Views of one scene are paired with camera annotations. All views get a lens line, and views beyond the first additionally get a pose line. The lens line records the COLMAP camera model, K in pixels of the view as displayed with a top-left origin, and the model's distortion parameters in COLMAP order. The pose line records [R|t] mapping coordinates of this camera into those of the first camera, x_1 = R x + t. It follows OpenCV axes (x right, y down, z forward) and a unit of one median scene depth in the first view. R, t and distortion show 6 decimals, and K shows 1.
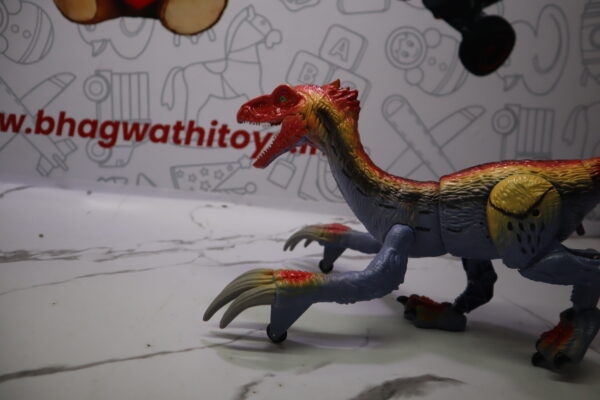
lens RADIAL K [[418.9, 0, 304.5], [0, 418.9, 198.9], [0, 0, 1]] dist [-0.119918, 0.073788]
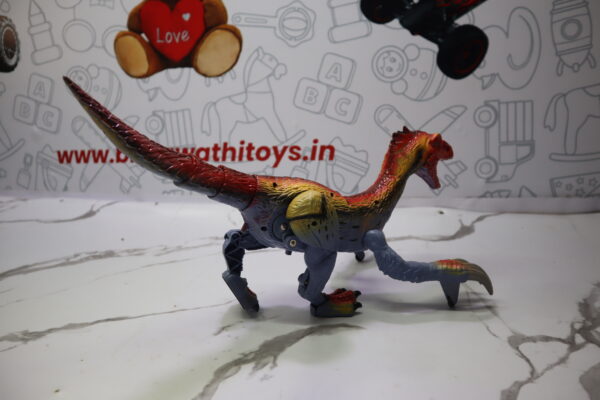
lens RADIAL K [[418.9, 0, 304.4], [0, 418.9, 197.7], [0, 0, 1]] dist [-0.119918, 0.073788]
pose [[0.976865, -0.068774, -0.202498, 0.219592], [0.077702, 0.996310, 0.036462, -0.045654], [0.199243, -0.051353, 0.978604, -0.229113]]
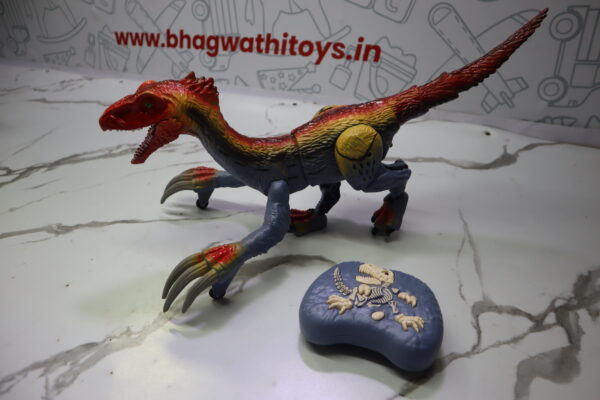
lens RADIAL K [[418.9, 0, 303.9], [0, 418.9, 201.2], [0, 0, 1]] dist [-0.119918, 0.073788]
pose [[0.907292, 0.130092, -0.399872, 0.376994], [0.021267, 0.935528, 0.352612, -0.152688], [0.419964, -0.328426, 0.846030, -0.152451]]
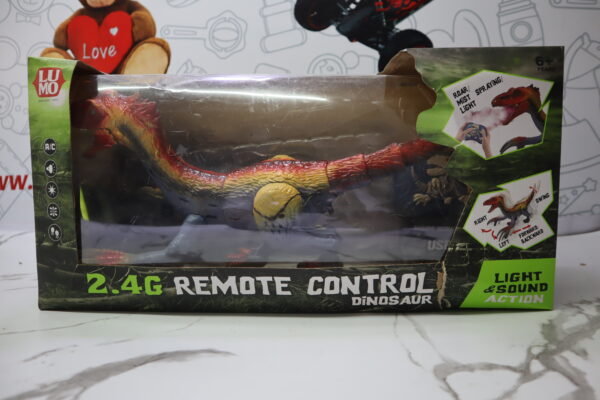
lens RADIAL K [[418.9, 0, 304.7], [0, 418.9, 198.8], [0, 0, 1]] dist [-0.119918, 0.073788]
pose [[0.978984, -0.103364, -0.175803, 0.343491], [0.083795, 0.989787, -0.115324, 0.076838], [0.185928, 0.098169, 0.977647, -0.038957]]
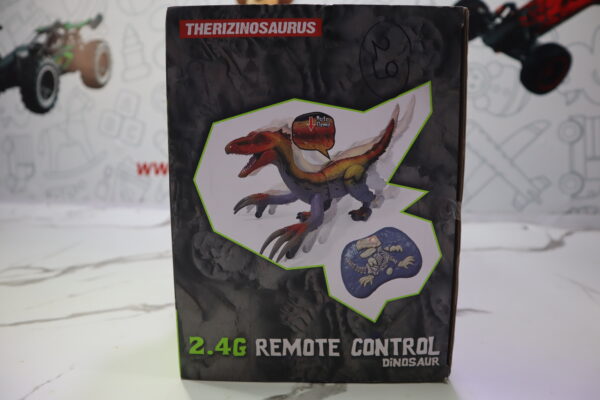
lens RADIAL K [[418.9, 0, 303.9], [0, 418.9, 199.6], [0, 0, 1]] dist [-0.119918, 0.073788]
pose [[0.962135, -0.066610, -0.264308, 0.063625], [0.046834, 0.995659, -0.080435, 0.055709], [0.268518, 0.065011, 0.961078, -0.268257]]
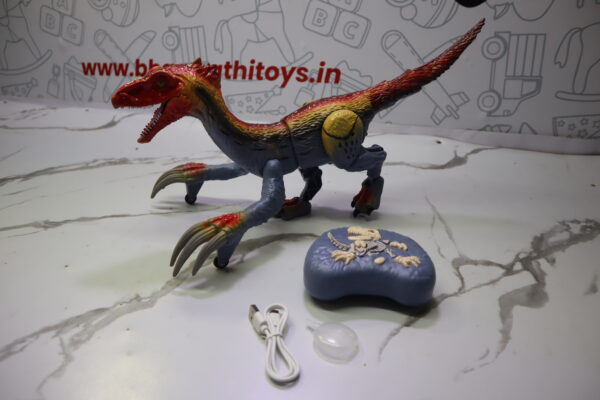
lens RADIAL K [[418.9, 0, 304.3], [0, 418.9, 199.9], [0, 0, 1]] dist [-0.119918, 0.073788]
pose [[0.957527, 0.044178, -0.284938, 0.336561], [0.022243, 0.973931, 0.225750, -0.047924], [0.287483, -0.222499, 0.931583, -0.276988]]
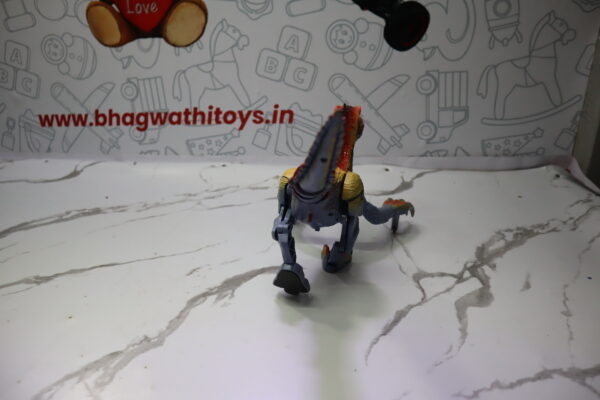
lens RADIAL K [[418.9, 0, 304.3], [0, 418.9, 196.8], [0, 0, 1]] dist [-0.119918, 0.073788]
pose [[0.985260, -0.054533, -0.162137, 0.312052], [0.081840, 0.982582, 0.166838, -0.093445], [0.150215, -0.177648, 0.972562, -0.382641]]
